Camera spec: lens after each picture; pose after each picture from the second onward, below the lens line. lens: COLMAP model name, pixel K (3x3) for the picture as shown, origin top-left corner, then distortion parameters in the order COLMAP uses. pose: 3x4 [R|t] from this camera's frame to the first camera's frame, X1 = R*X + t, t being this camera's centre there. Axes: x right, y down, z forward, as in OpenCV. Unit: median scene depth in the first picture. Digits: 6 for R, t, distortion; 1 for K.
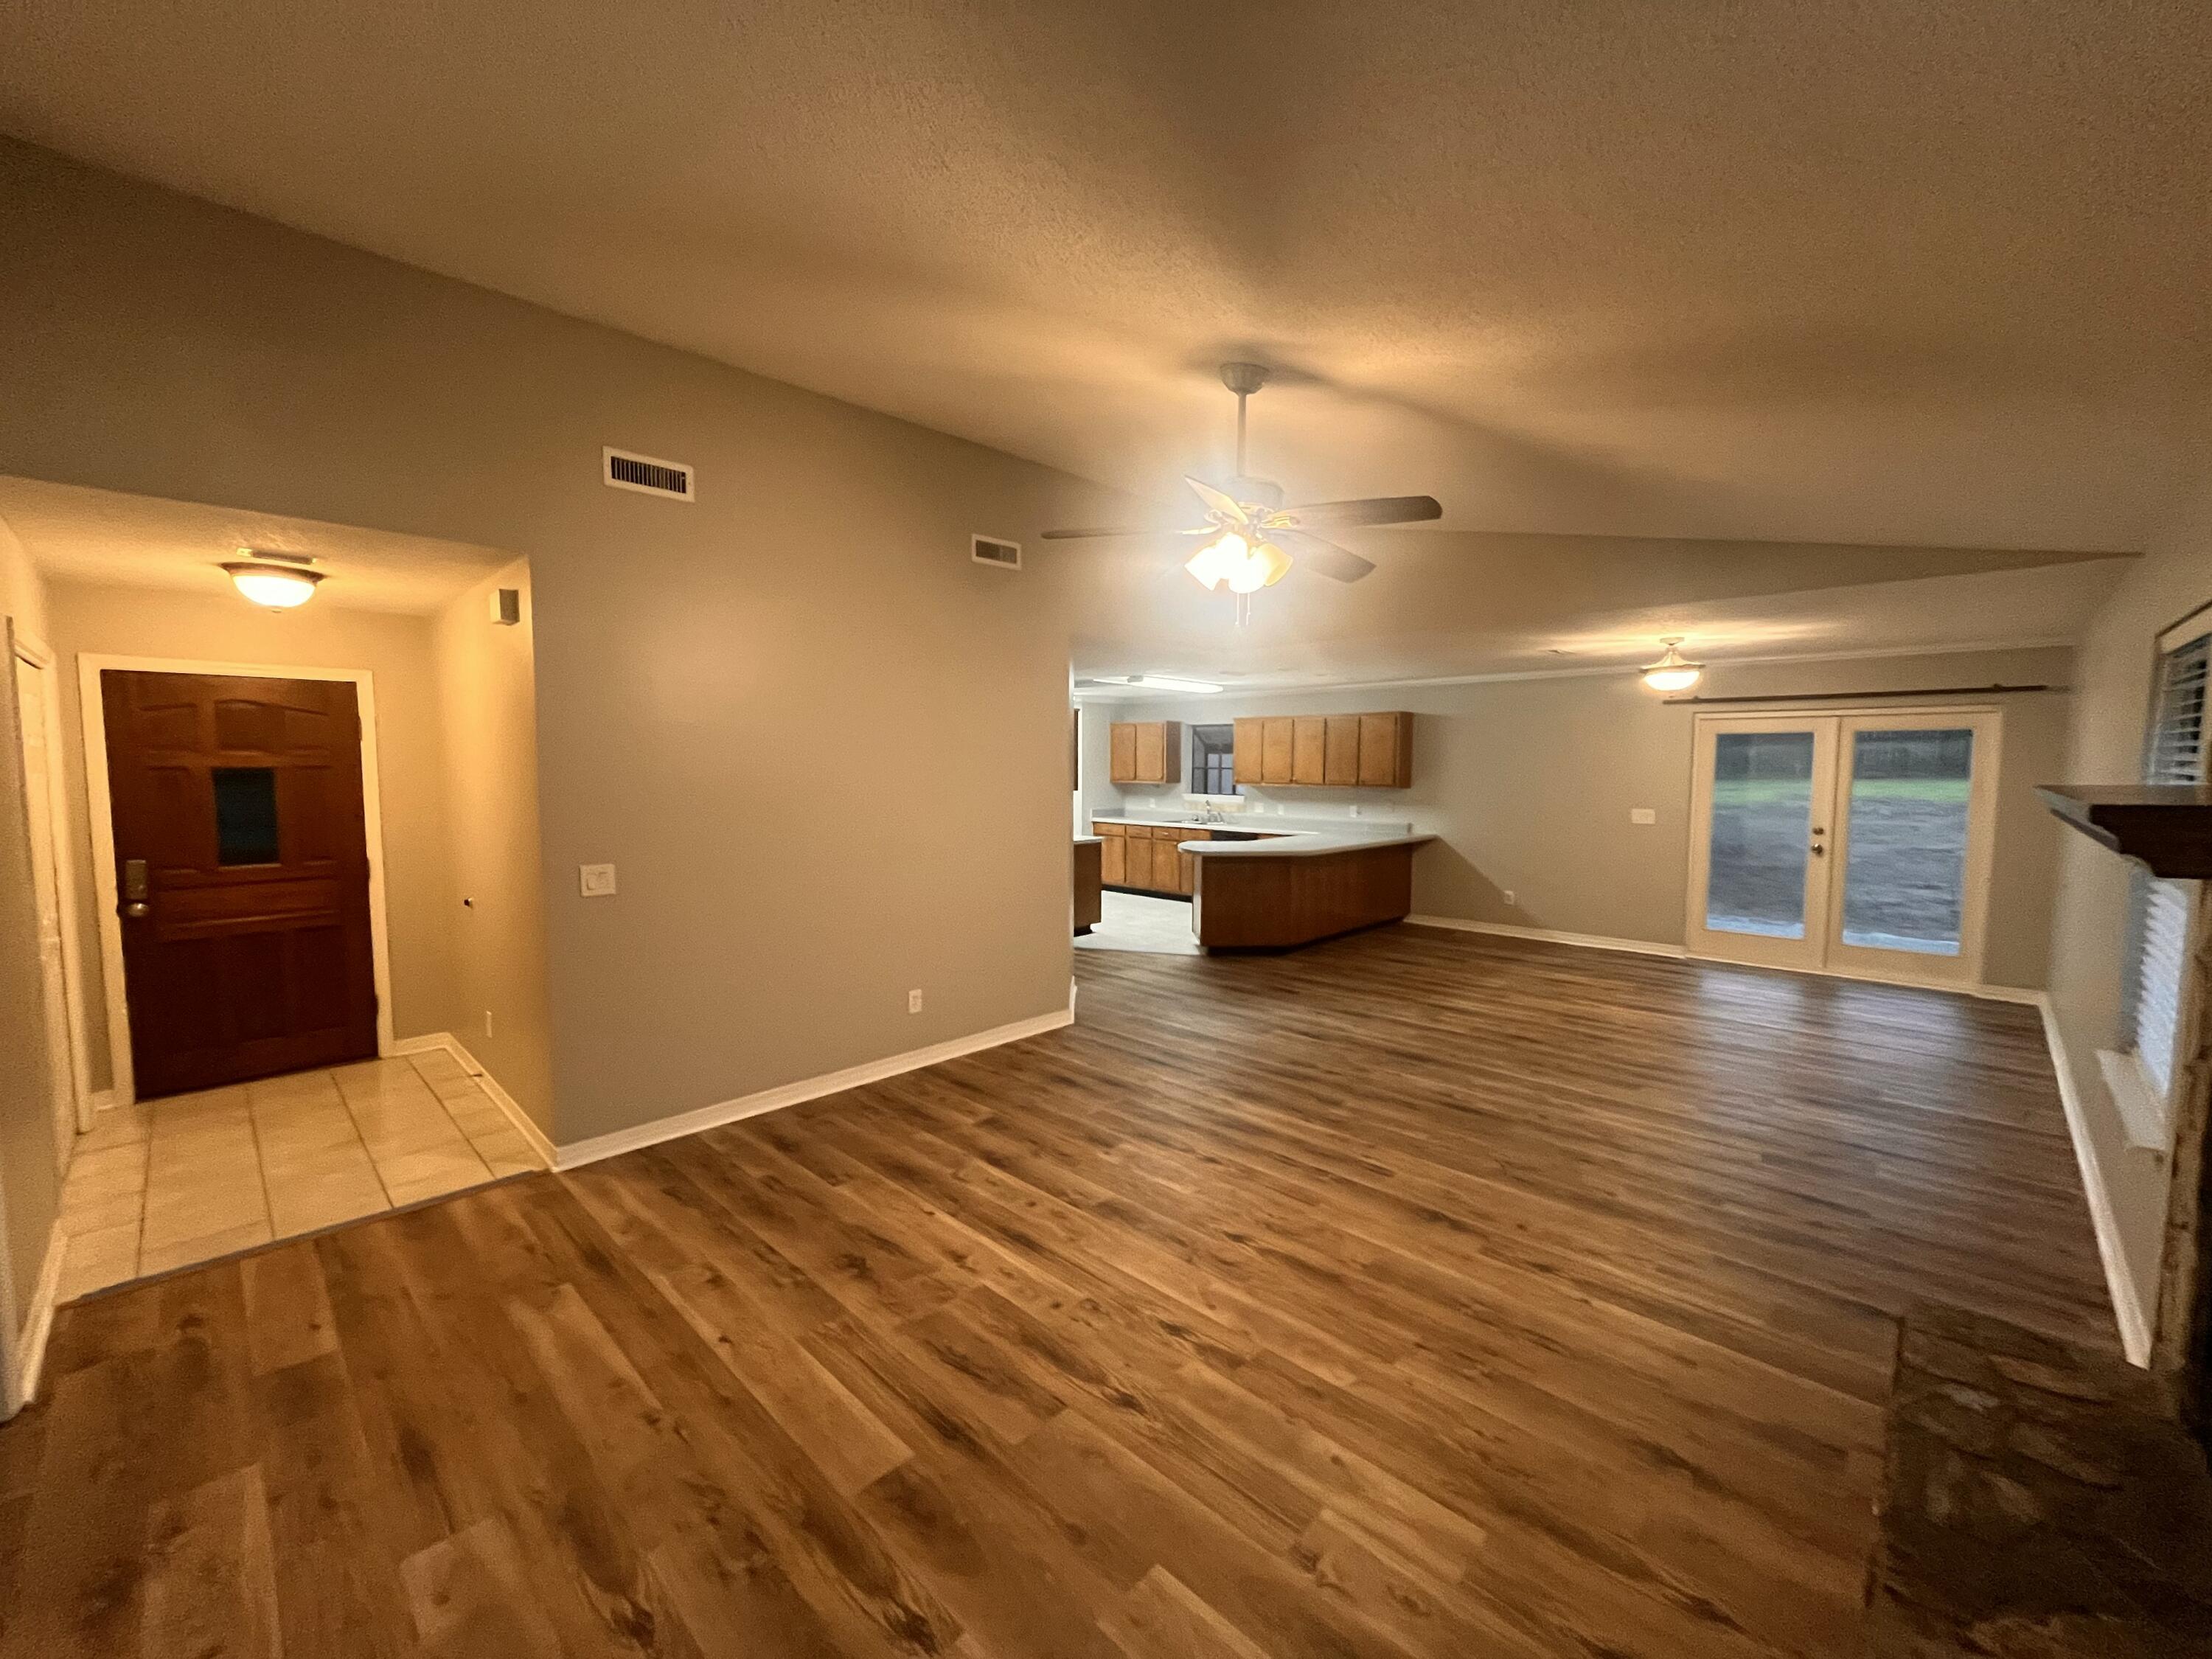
lens RADIAL K [[892.5, 0, 1107.3], [0, 892.5, 831.3], [0, 0, 1]] dist [-0.001395, 0.000446]
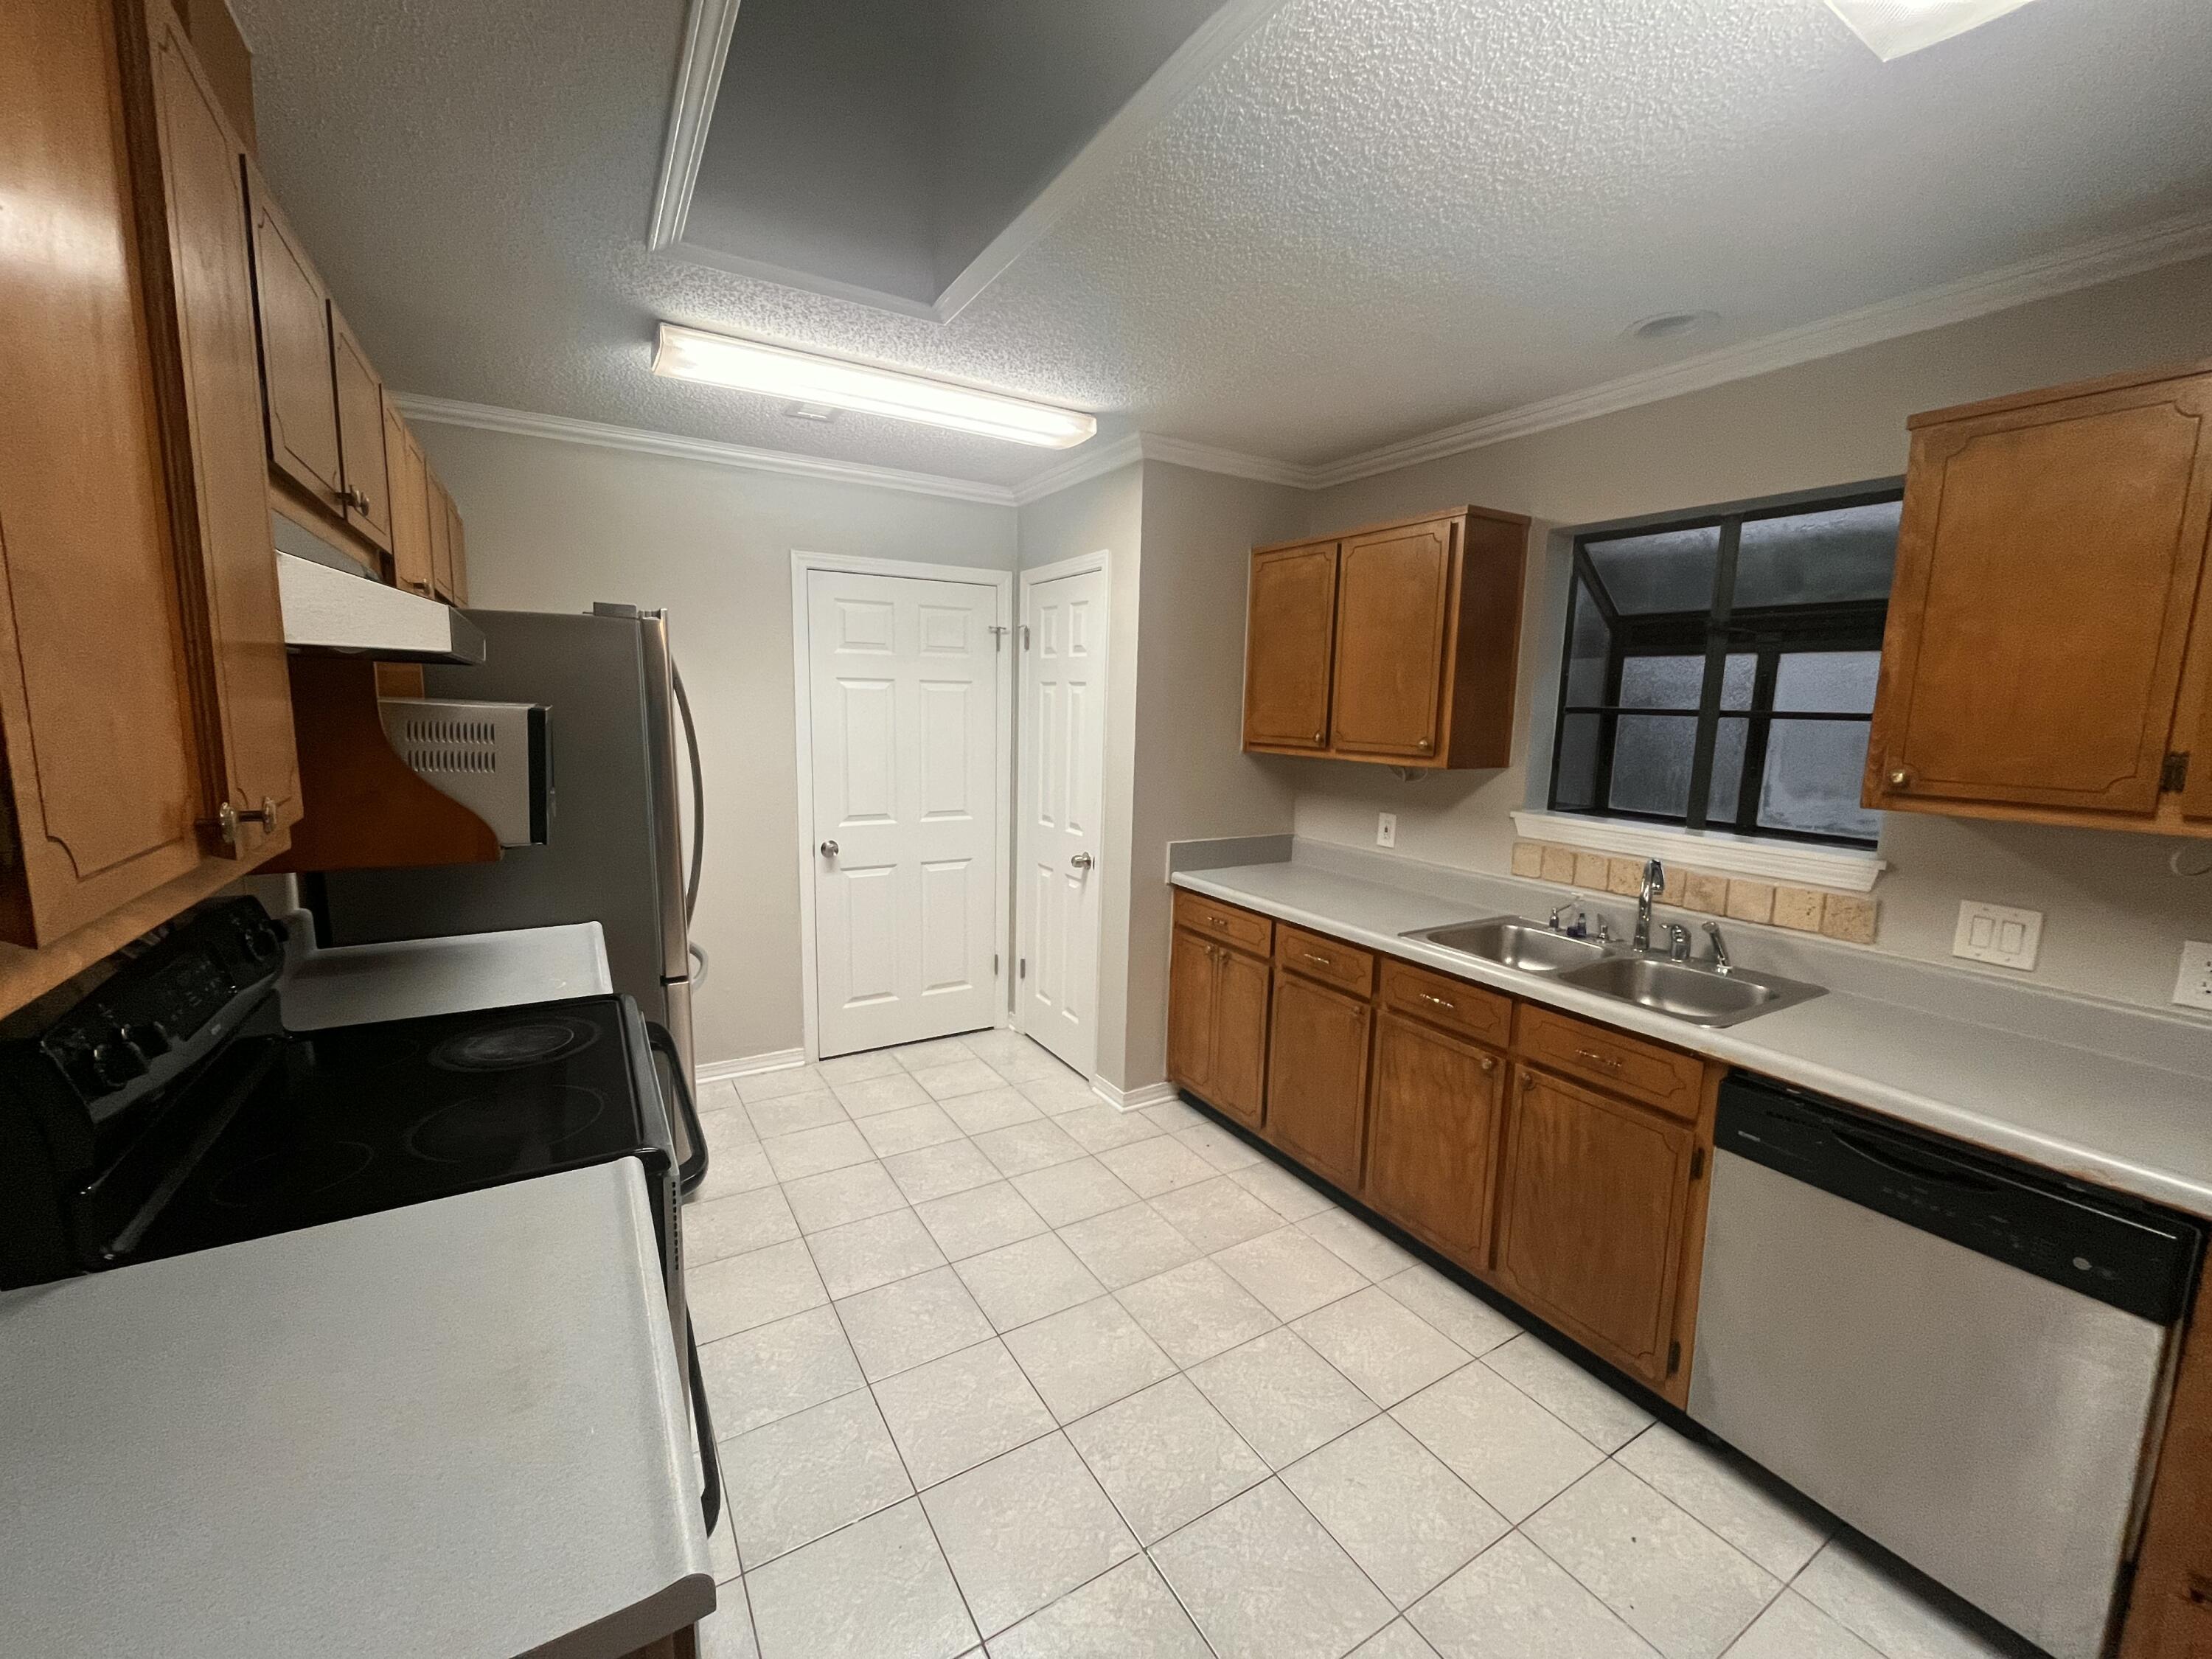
lens RADIAL K [[892.5, 0, 1109.0], [0, 892.5, 828.3], [0, 0, 1]] dist [-0.001395, 0.000446]
pose [[0.967653, 0.059413, -0.245188, 0.094146], [-0.044588, 0.996850, 0.065582, -0.128545], [0.248312, -0.052528, 0.967255, 1.910394]]
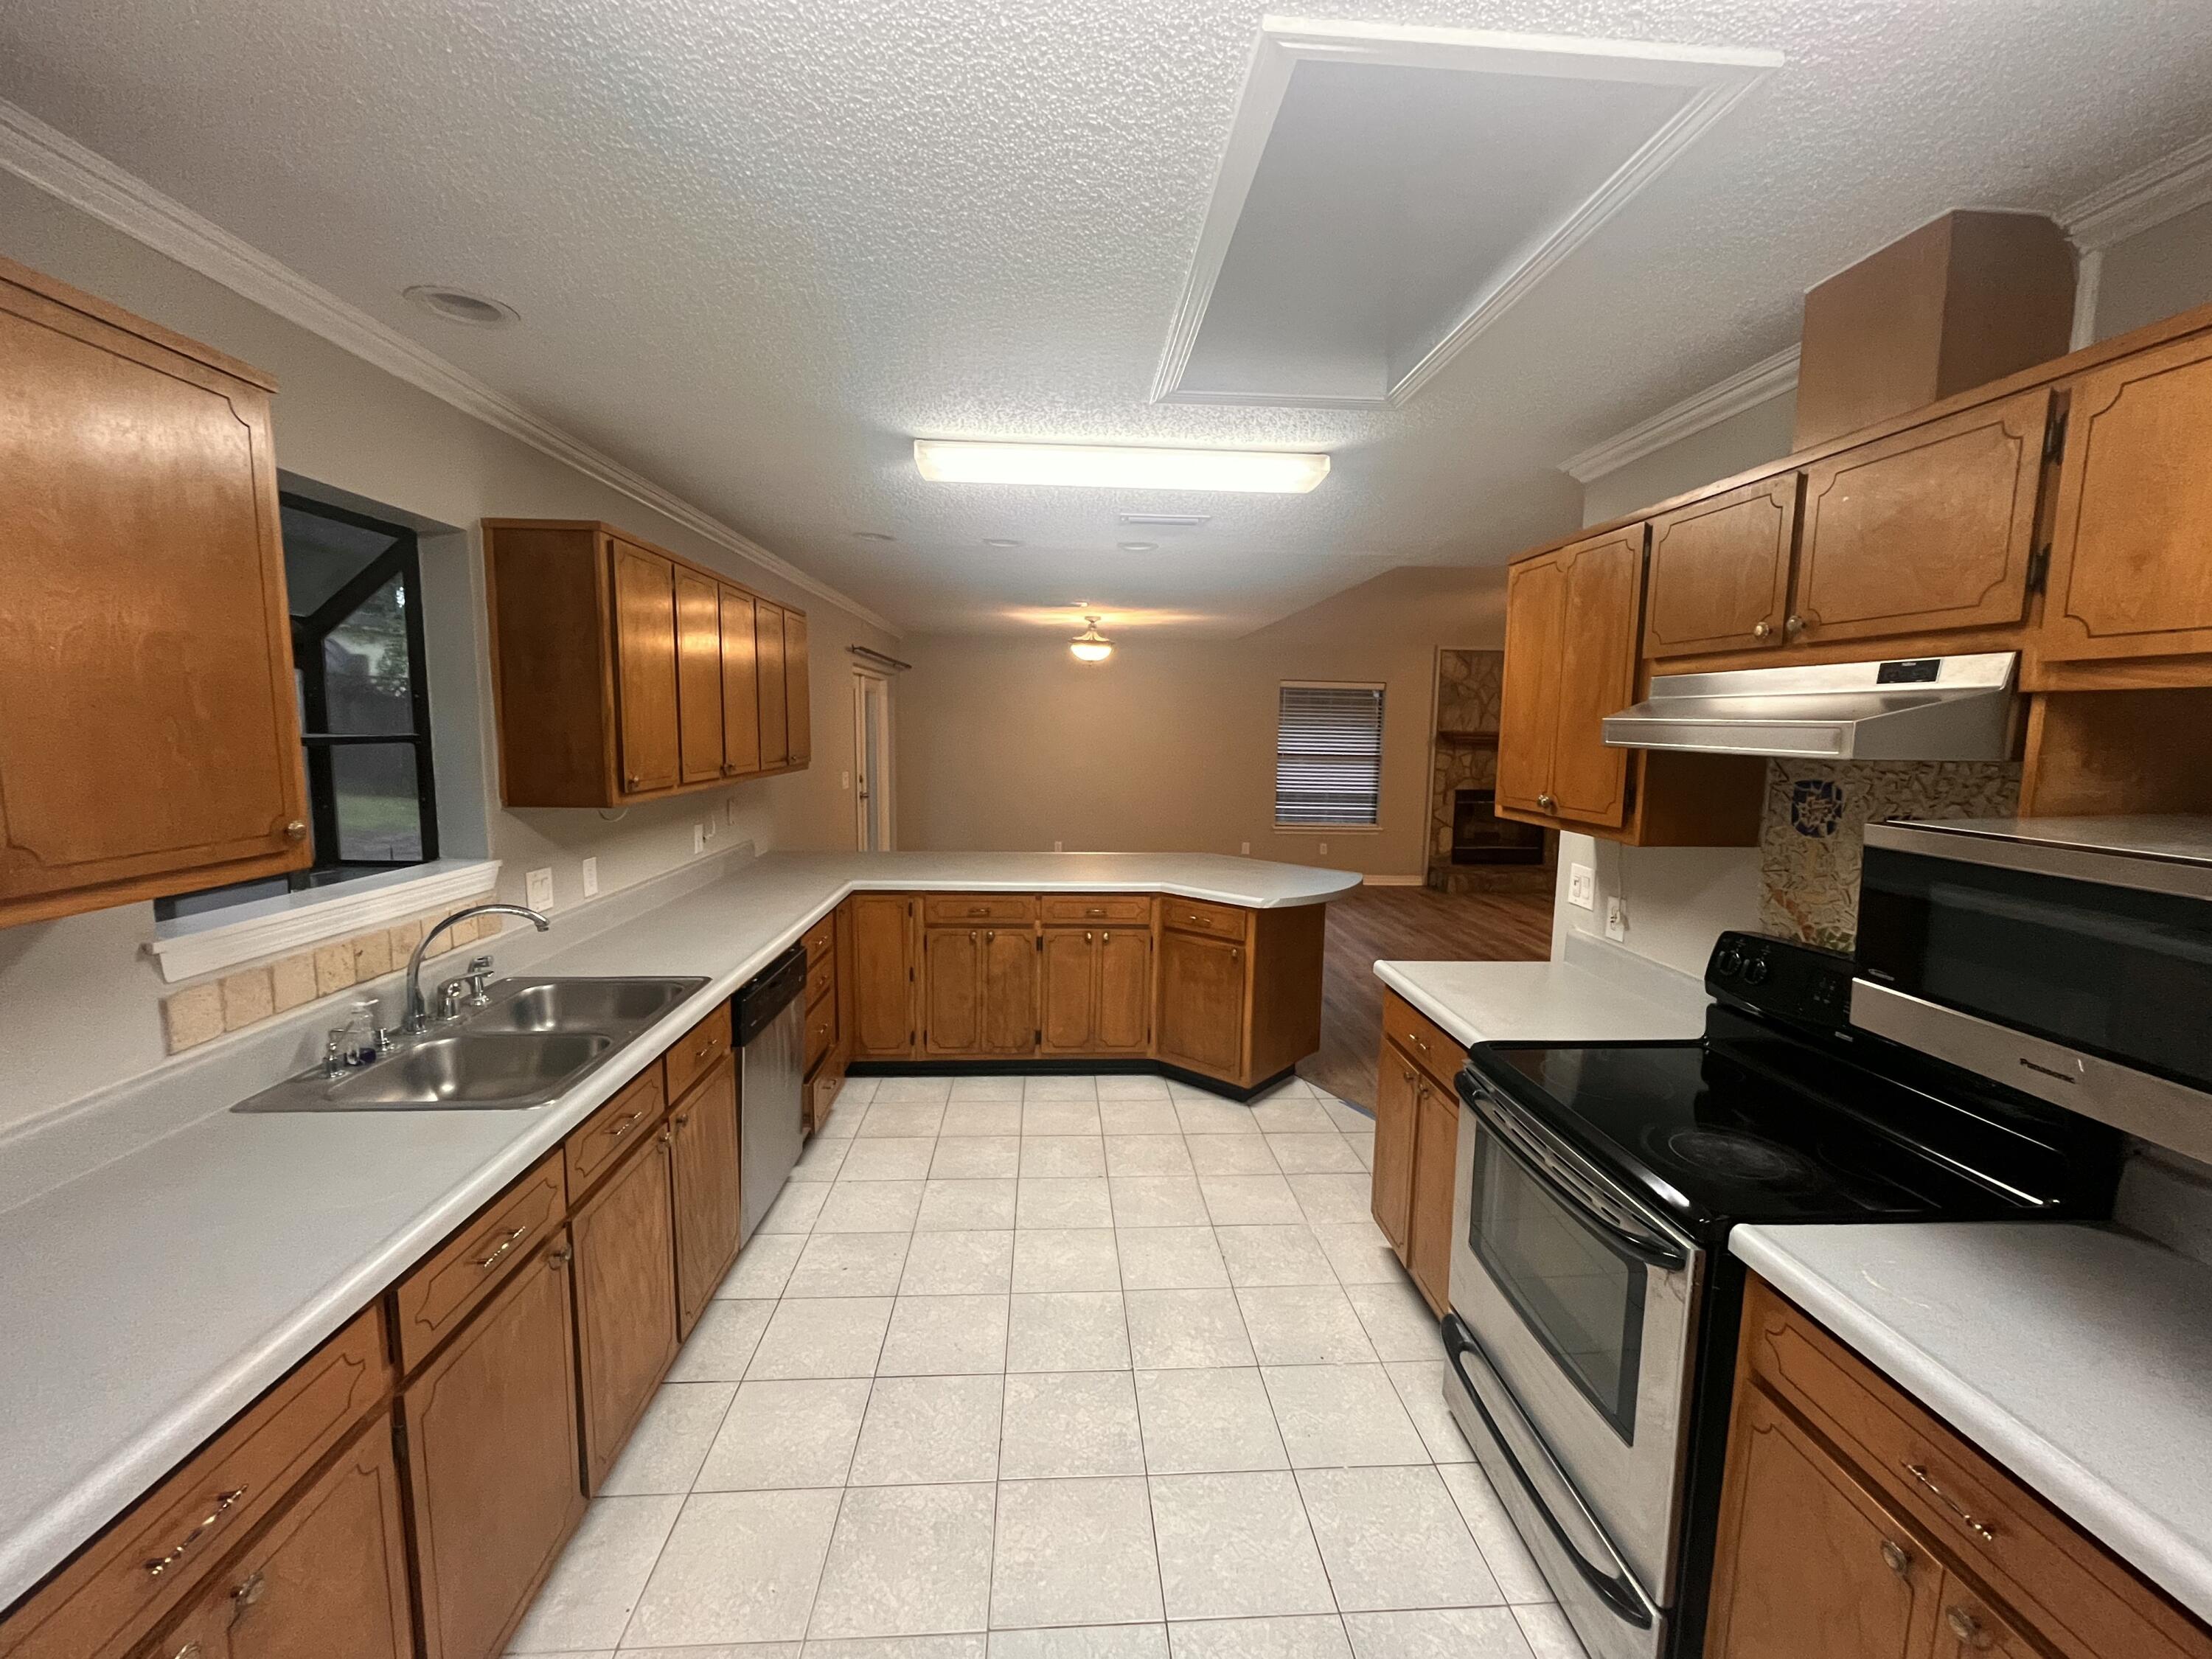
lens RADIAL K [[892.5, 0, 1101.9], [0, 892.5, 828.2], [0, 0, 1]] dist [-0.001395, 0.000446]
pose [[-0.736504, -0.090826, 0.670308, -0.284719], [0.037680, 0.983897, 0.174718, -0.202822], [-0.675383, 0.153938, -0.721222, 2.625794]]
